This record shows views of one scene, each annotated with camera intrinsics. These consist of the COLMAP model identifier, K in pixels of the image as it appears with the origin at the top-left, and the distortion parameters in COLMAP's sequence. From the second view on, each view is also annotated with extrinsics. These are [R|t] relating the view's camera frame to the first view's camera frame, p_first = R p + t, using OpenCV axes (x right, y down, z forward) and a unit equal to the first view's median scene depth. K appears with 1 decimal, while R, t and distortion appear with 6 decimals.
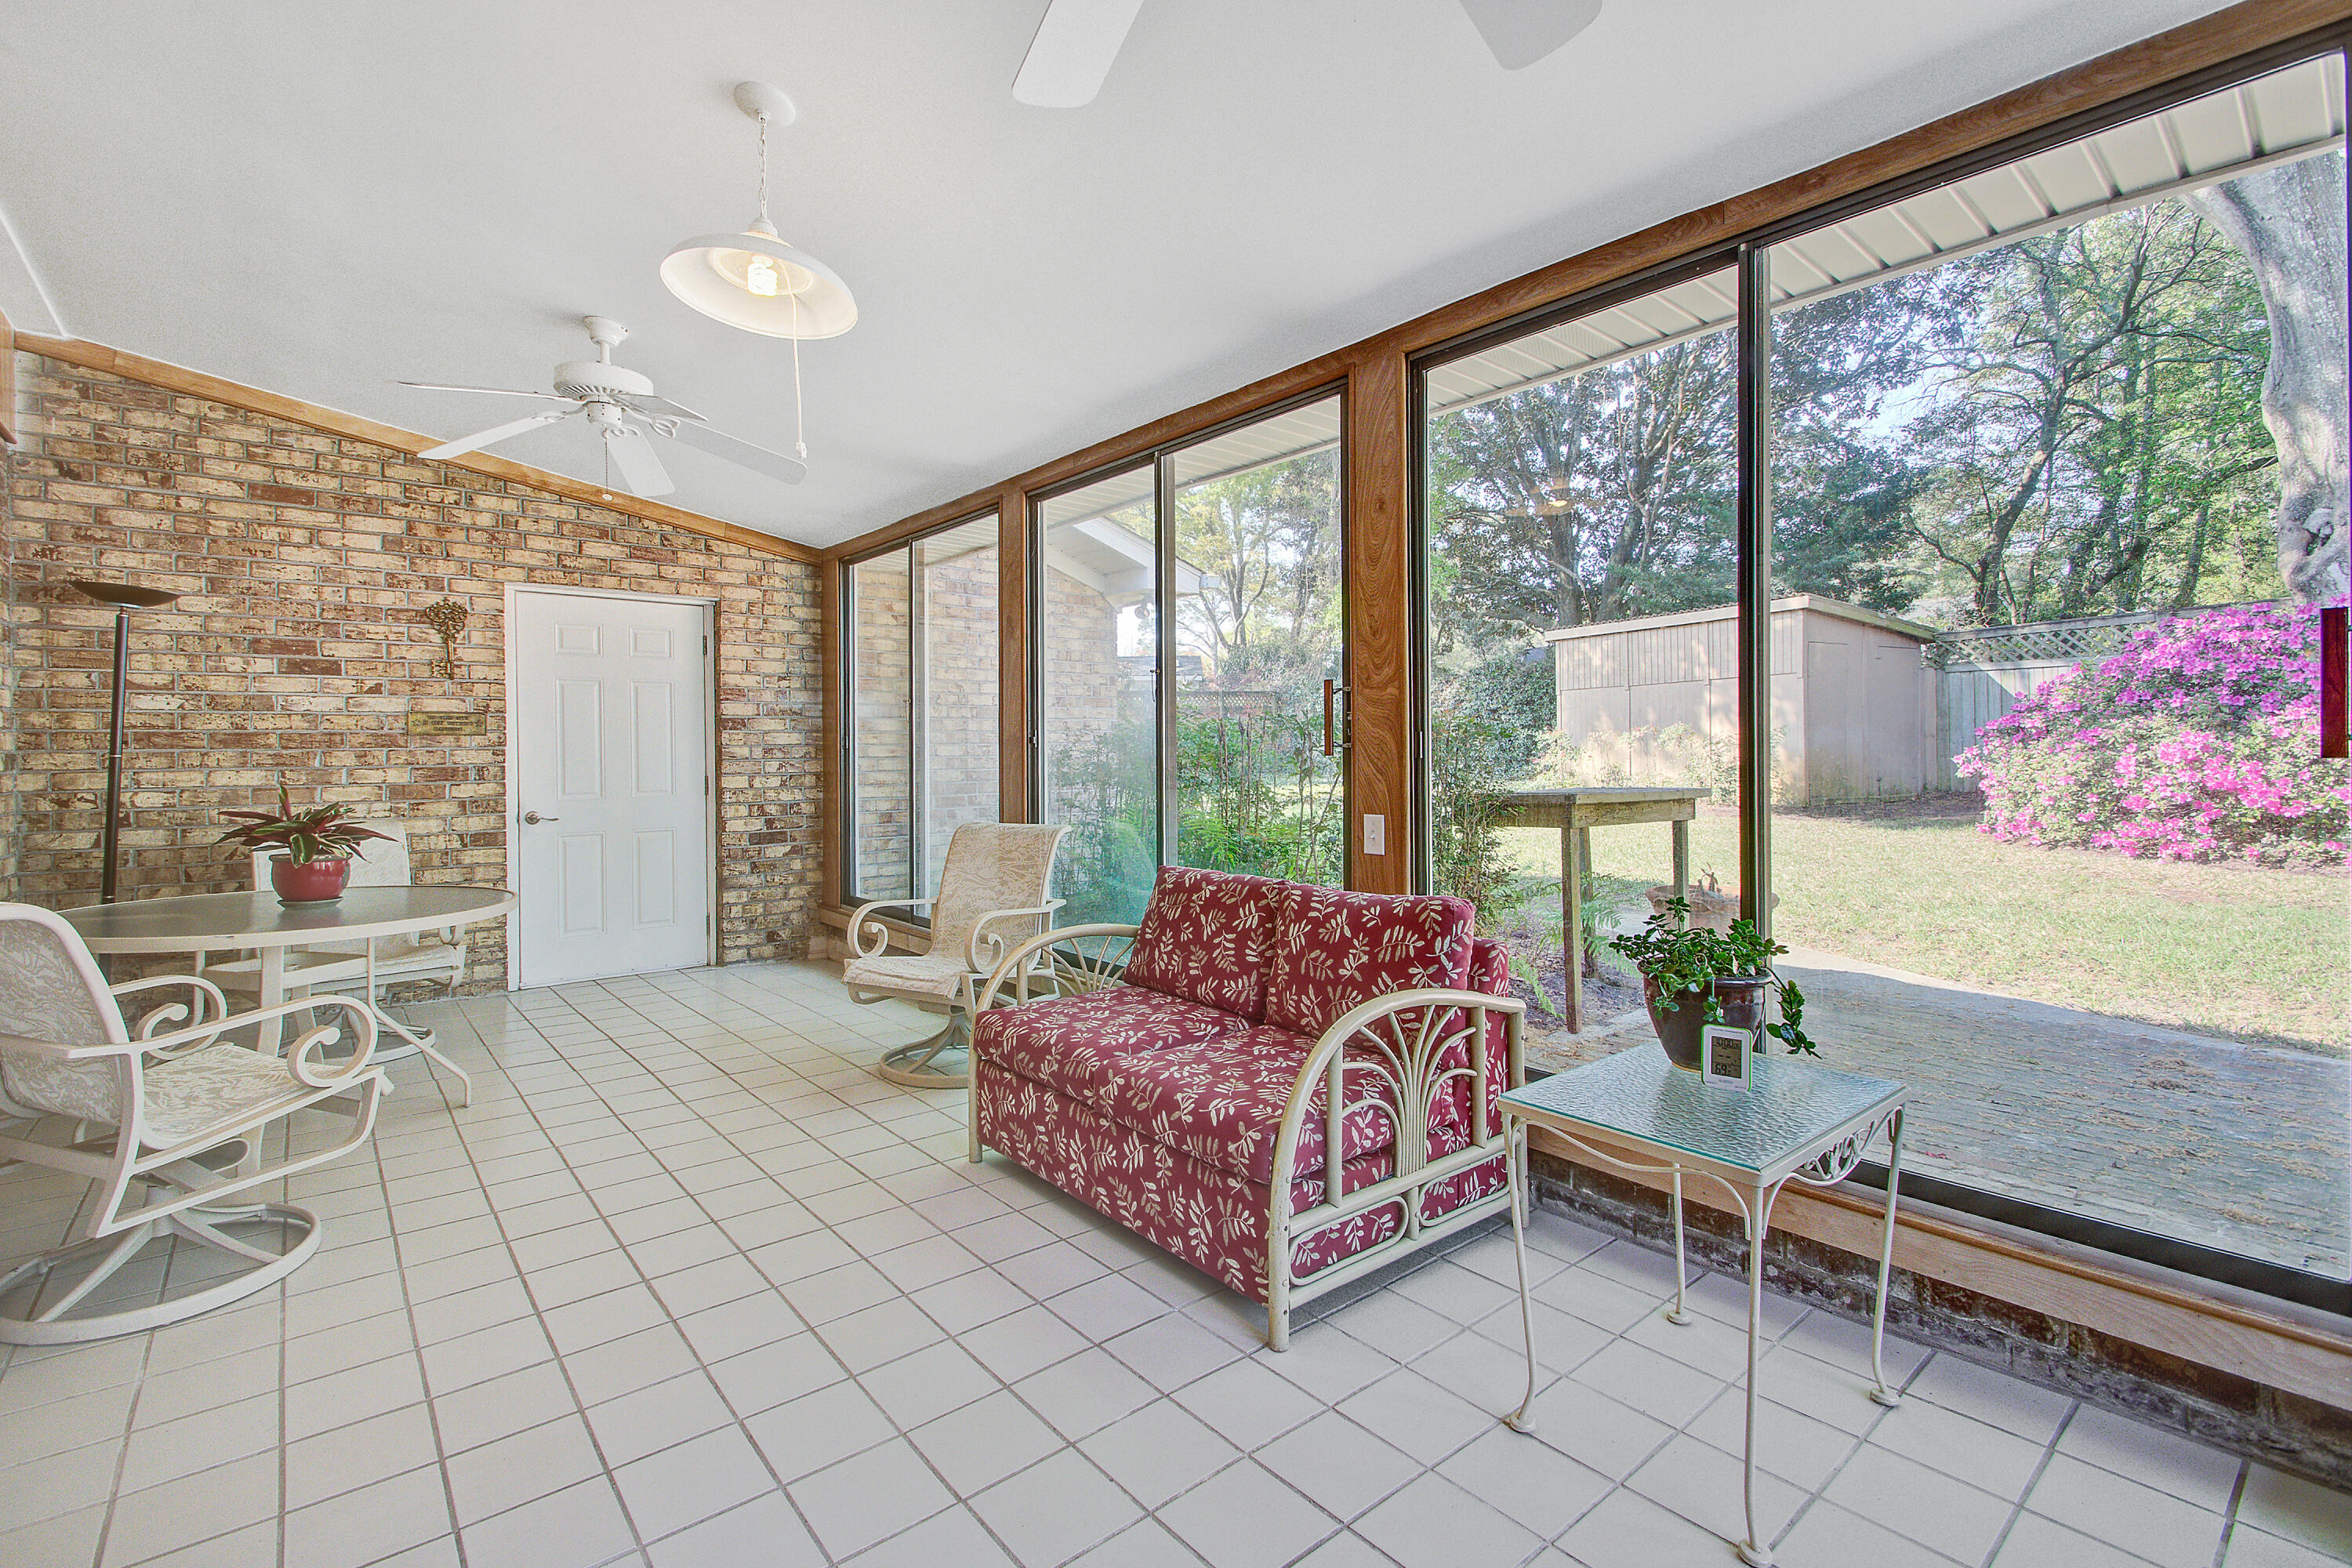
lens RADIAL K [[1068.3, 0, 1176.0], [0, 1068.3, 784.0], [0, 0, 1]] dist [-0.000864, -0.000289]
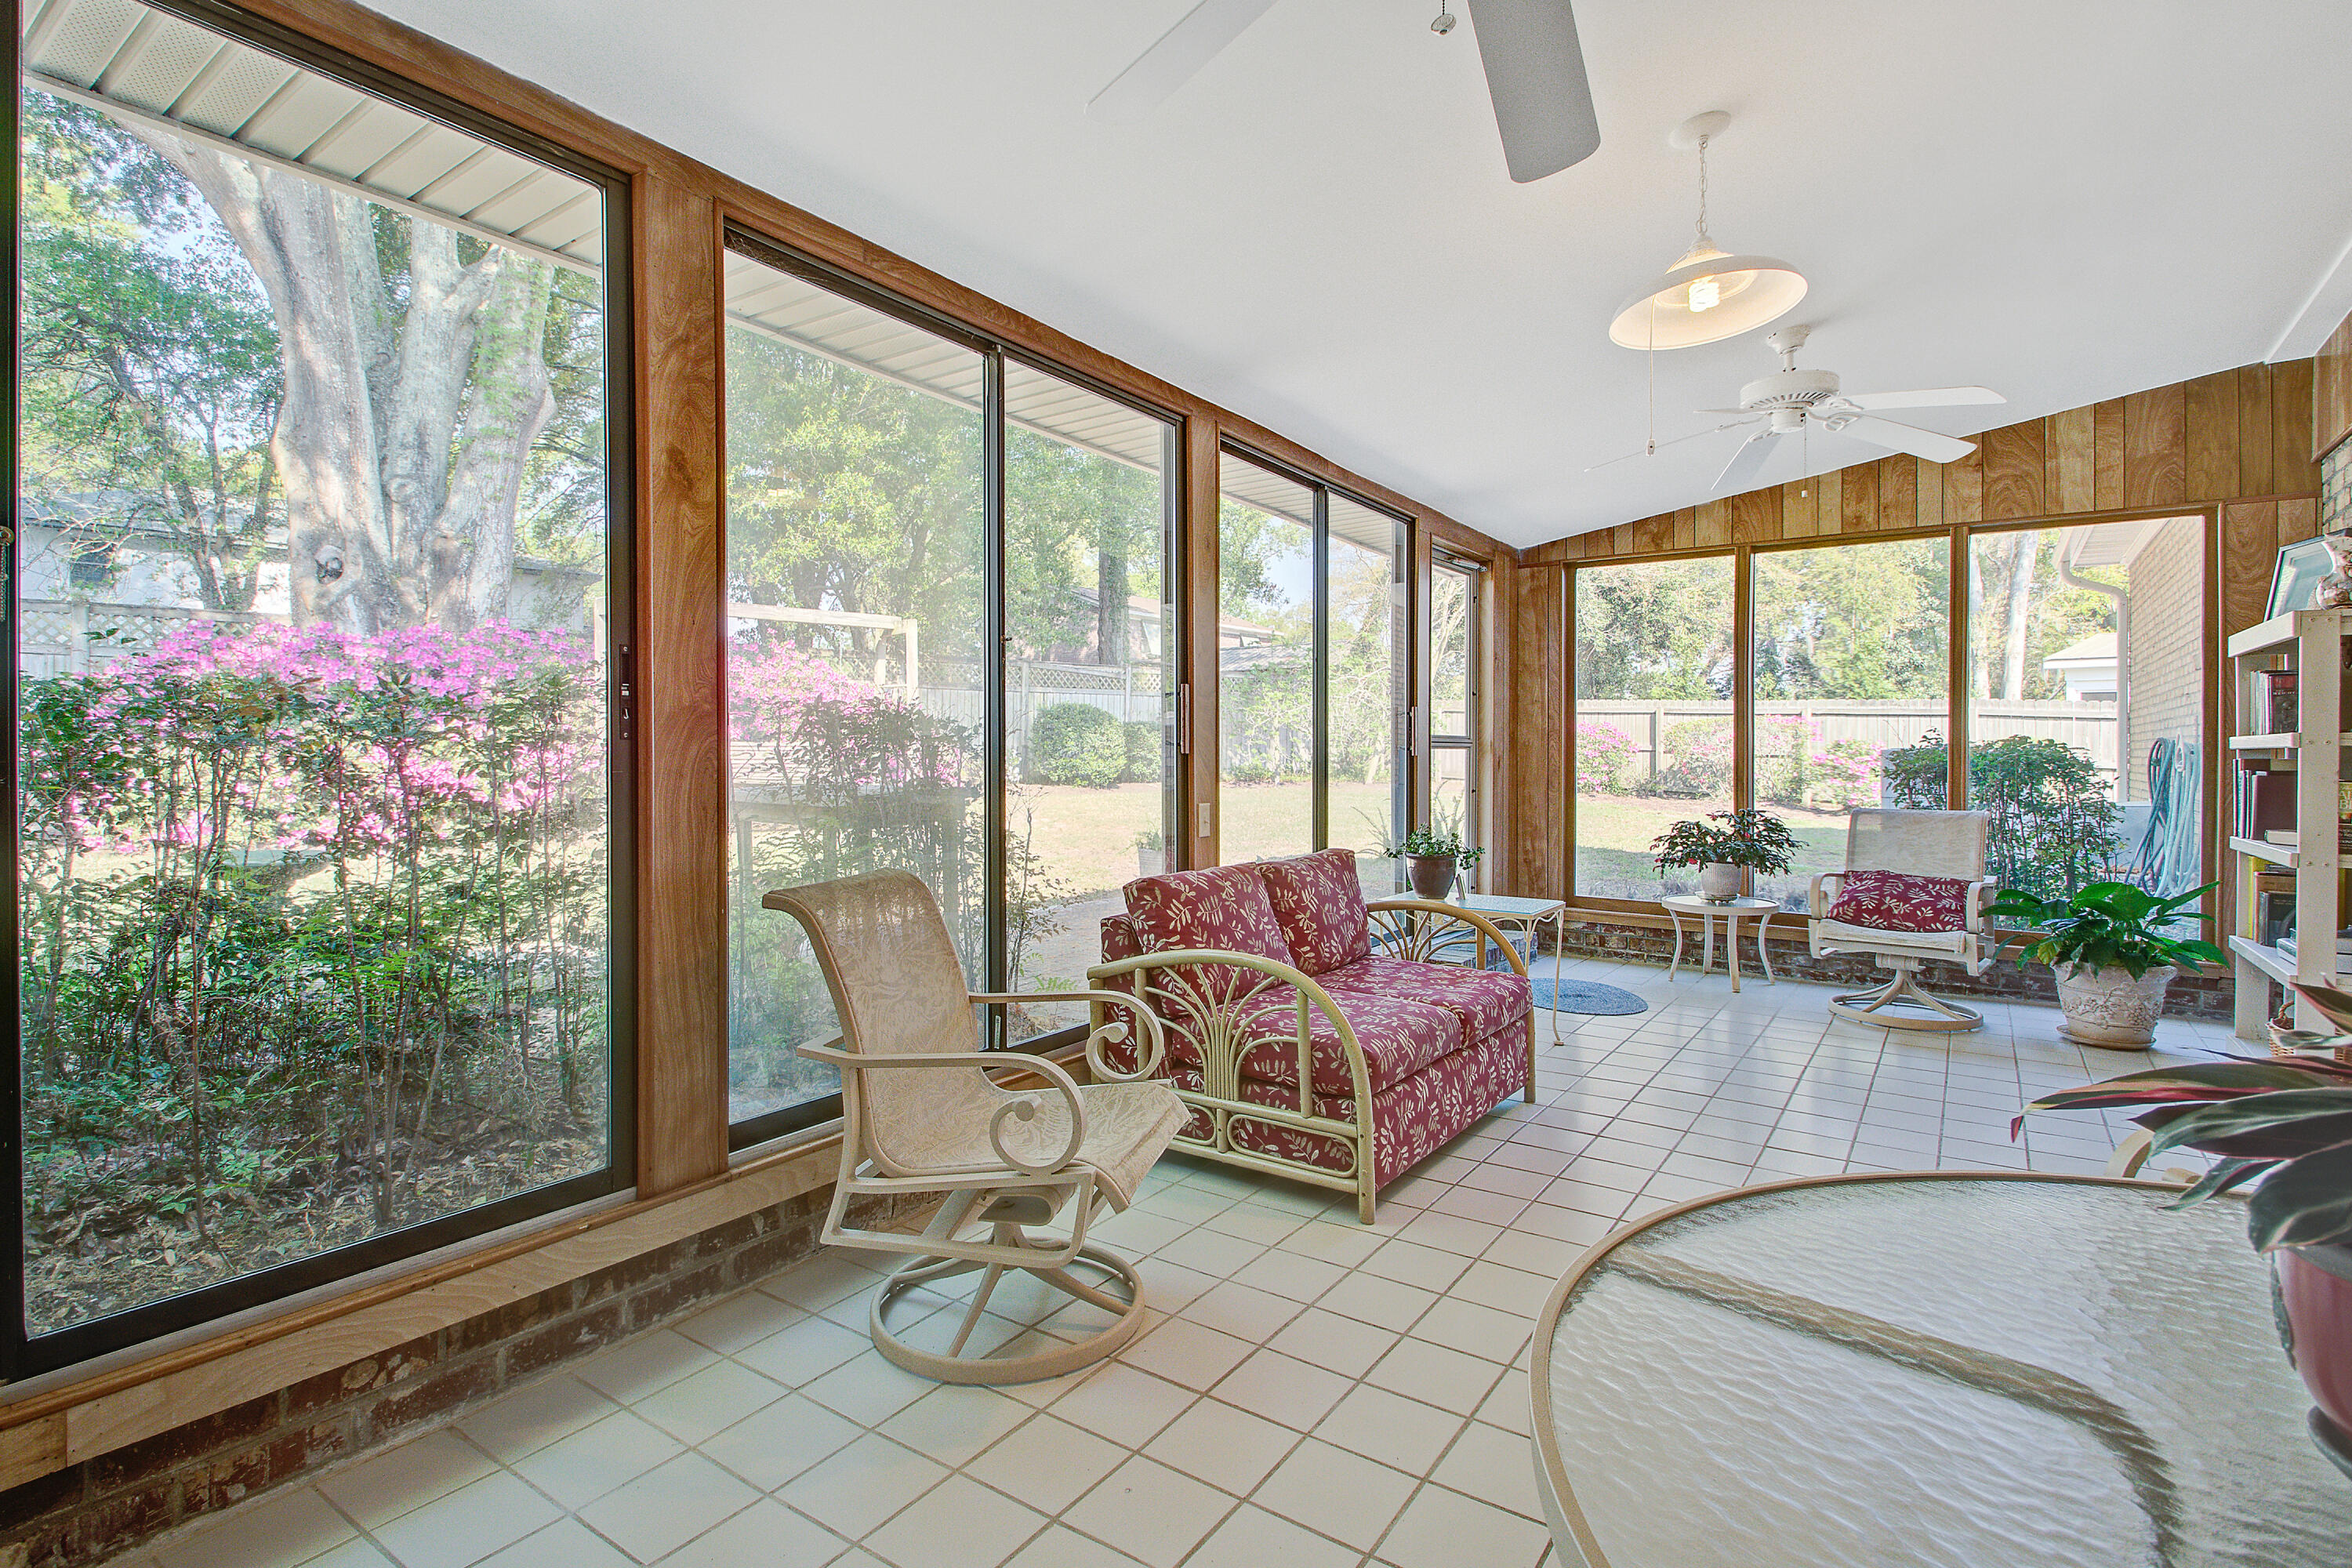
lens RADIAL K [[1054.5, 0, 1176.0], [0, 1054.5, 784.0], [0, 0, 1]] dist [-0.000620, -0.000070]
pose [[-0.222078, -0.022359, 0.974773, -0.270396], [0.023234, 0.999332, 0.028216, -0.007990], [-0.974752, 0.028914, -0.221410, 0.367185]]
